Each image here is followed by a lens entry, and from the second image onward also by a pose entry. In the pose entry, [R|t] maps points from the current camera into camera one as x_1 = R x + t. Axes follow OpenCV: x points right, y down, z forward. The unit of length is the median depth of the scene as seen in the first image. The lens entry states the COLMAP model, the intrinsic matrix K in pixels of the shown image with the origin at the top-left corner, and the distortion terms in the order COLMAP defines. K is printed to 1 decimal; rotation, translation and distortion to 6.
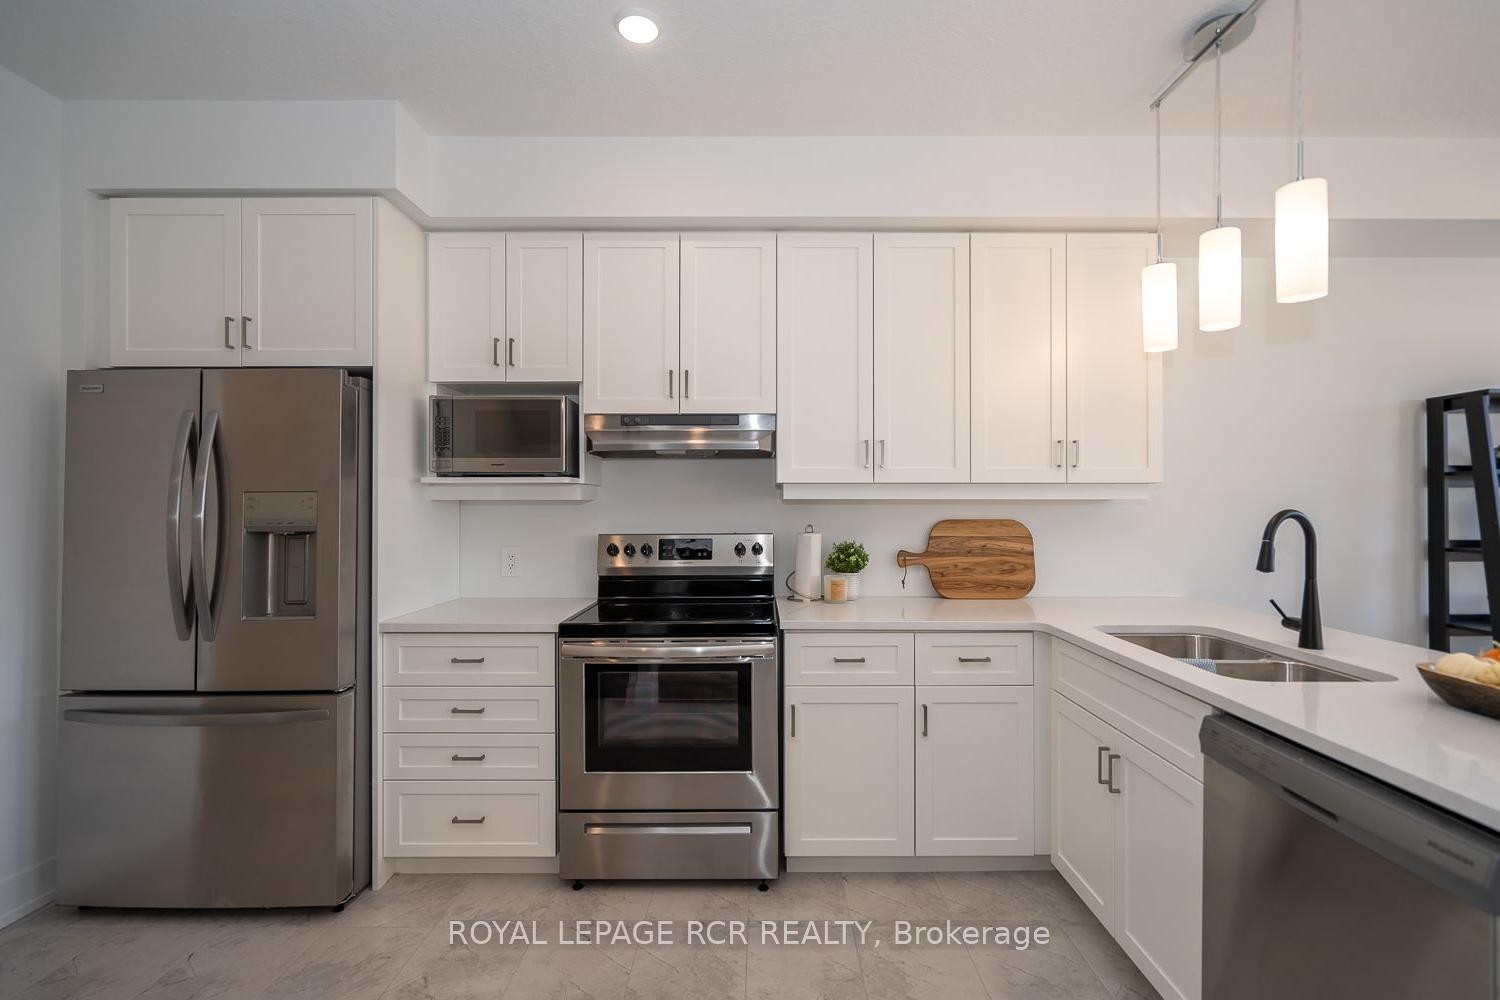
lens RADIAL K [[689.8, 0, 758.5], [0, 689.8, 502.5], [0, 0, 1]] dist [-0.001556, -0.000163]
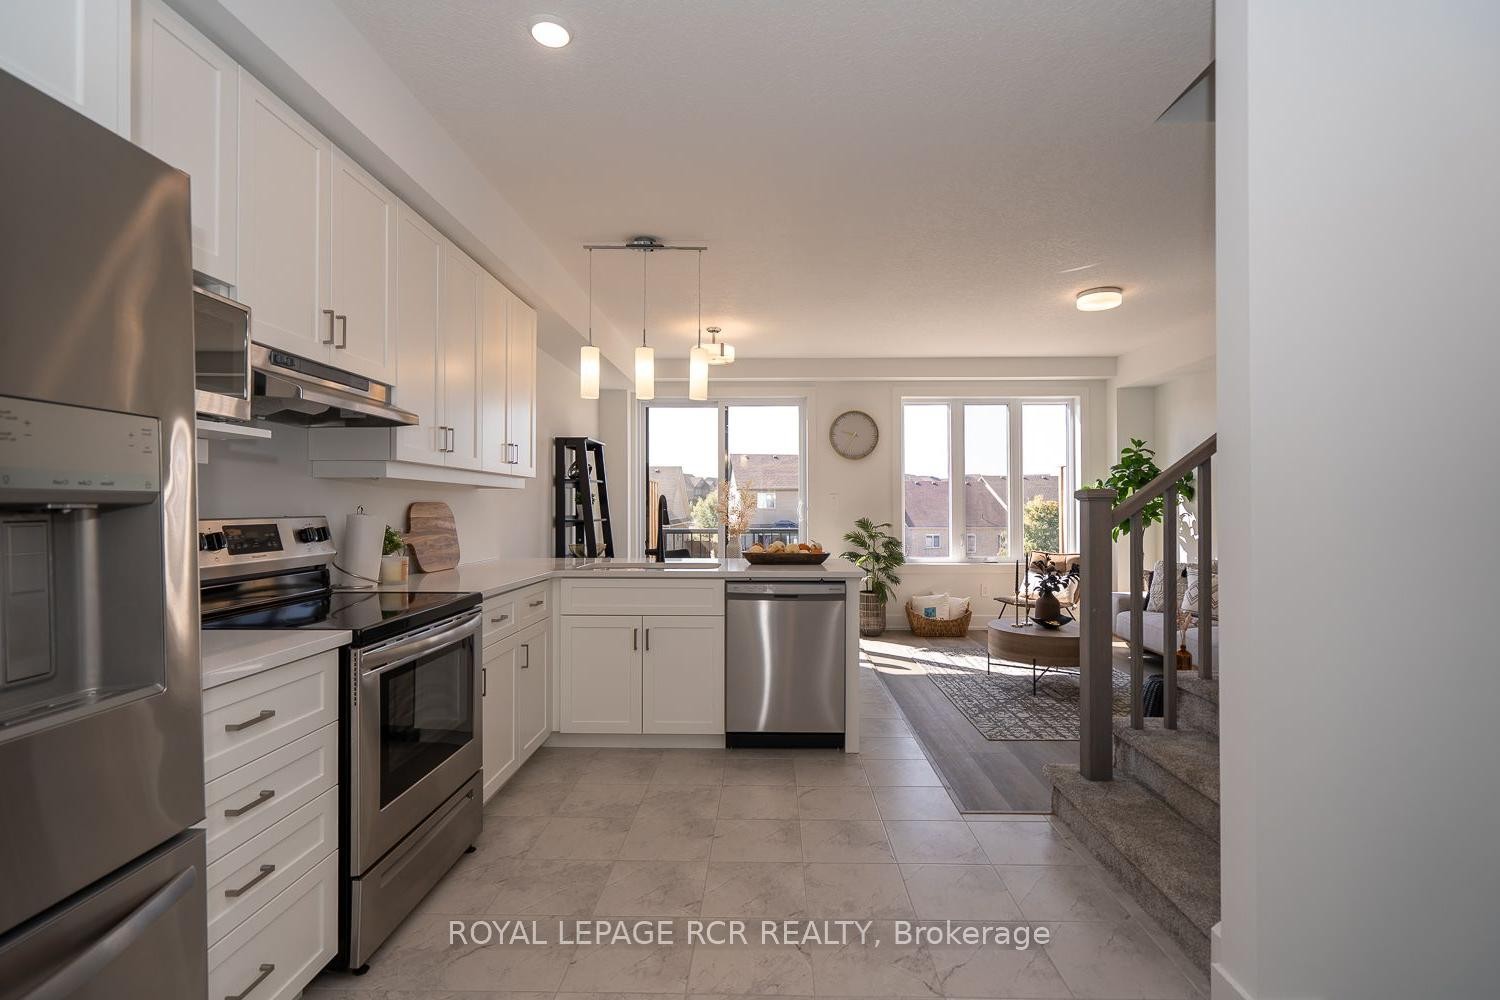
lens RADIAL K [[689.8, 0, 758.5], [0, 689.8, 502.5], [0, 0, 1]] dist [-0.001556, -0.000163]
pose [[0.018968, 0.008358, 0.999785, -0.870770], [-0.005211, 0.999952, -0.008261, 0.033464], [-0.999807, -0.005054, 0.019011, 0.460670]]
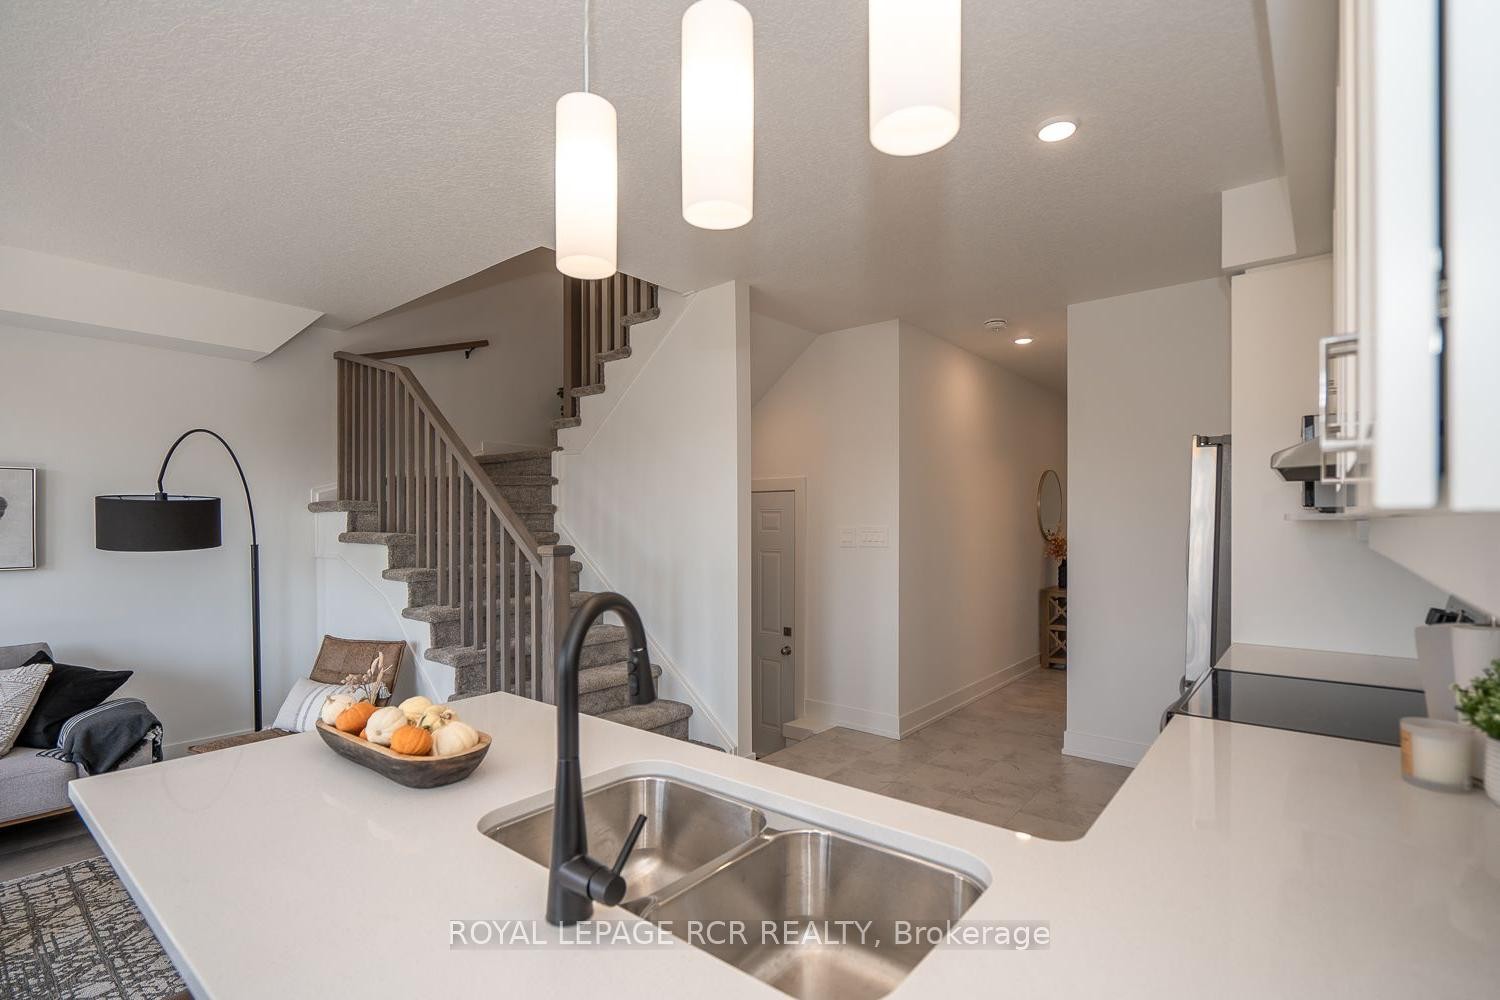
lens RADIAL K [[702.7, 0, 751.8], [0, 702.7, 525.5], [0, 0, 1]] dist [0.000483, -0.000023]
pose [[-0.630317, 0.006989, -0.776307, 0.743145], [0.008661, 0.999961, 0.001970, -0.020569], [0.776290, -0.005482, -0.630353, 0.942288]]
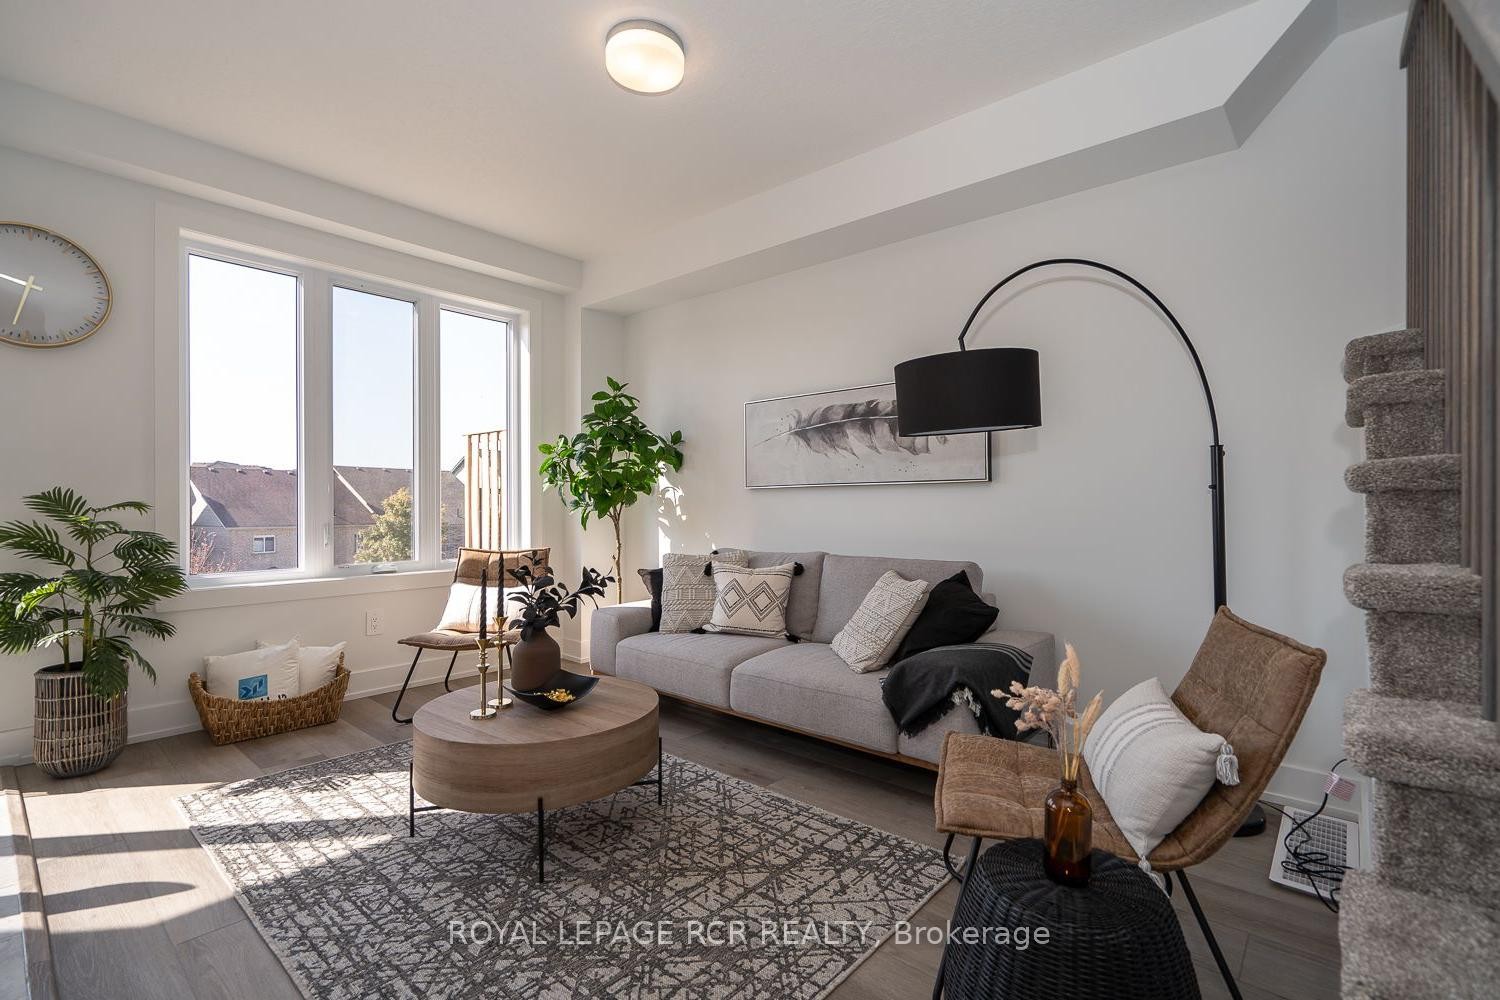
lens RADIAL K [[674.5, 0, 758.5], [0, 674.5, 503.7], [0, 0, 1]] dist [-0.003335, 0.000270]
pose [[-0.758935, 0.002986, 0.651160, 0.150098], [-0.001431, 0.999979, -0.006253, 0.091632], [-0.651165, -0.005677, -0.758915, 0.217207]]
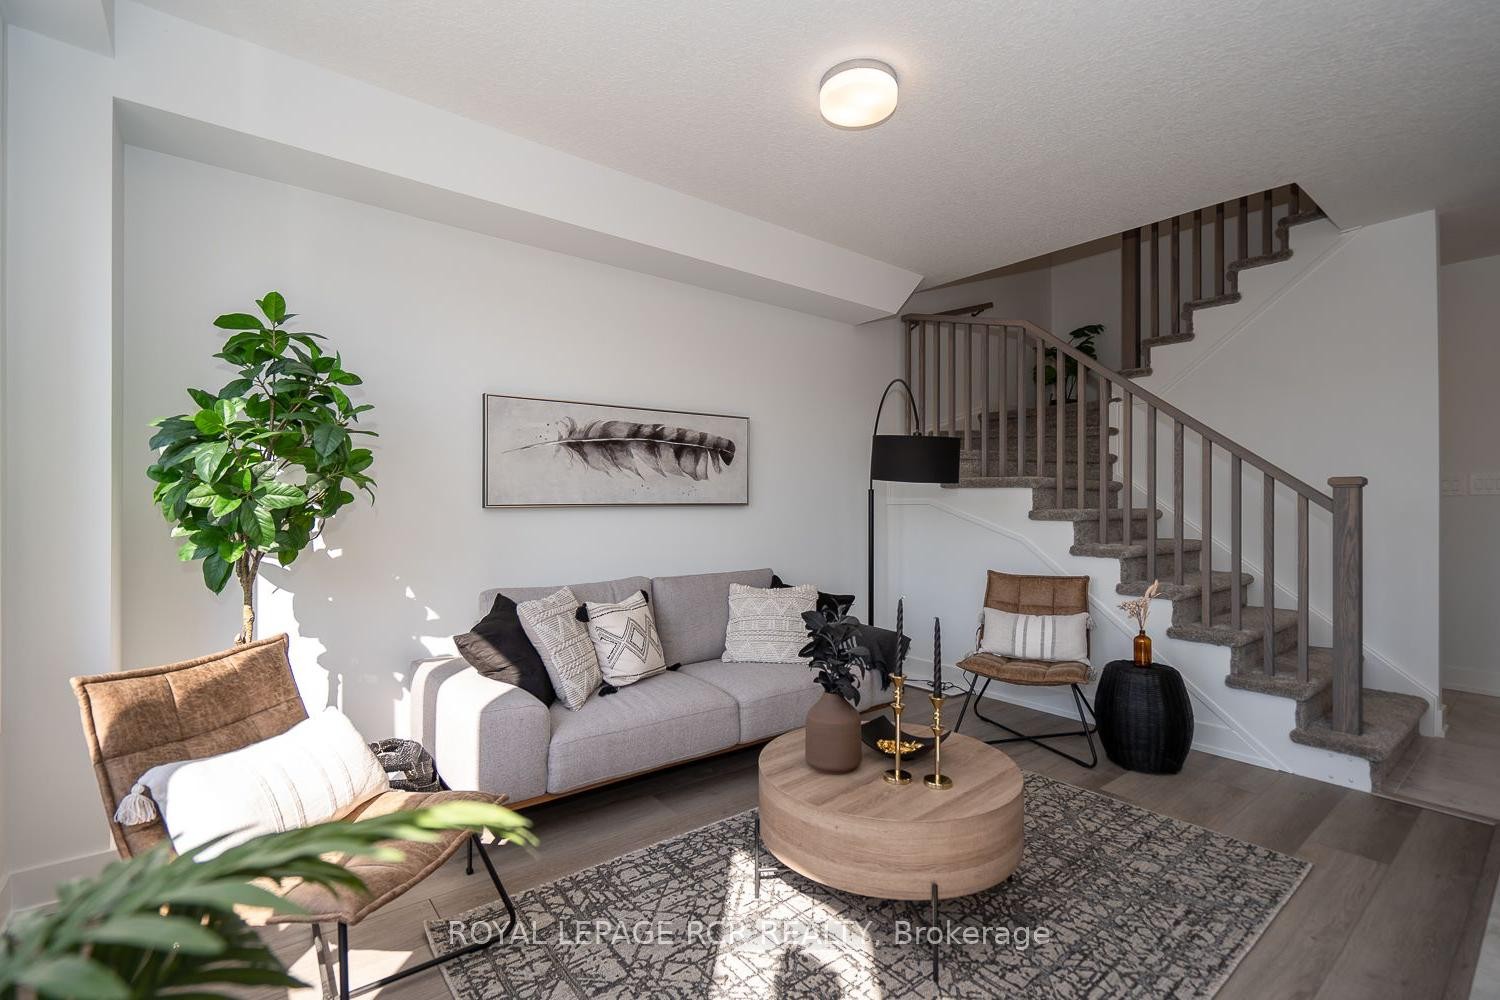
lens RADIAL K [[694.9, 0, 754.0], [0, 694.9, 479.7], [0, 0, 1]] dist [0.001060, 0.000341]
pose [[-0.770726, -0.021511, -0.636803, 1.475597], [0.003878, 0.999253, -0.038448, 0.050896], [0.637154, -0.032103, -0.770067, 0.270784]]
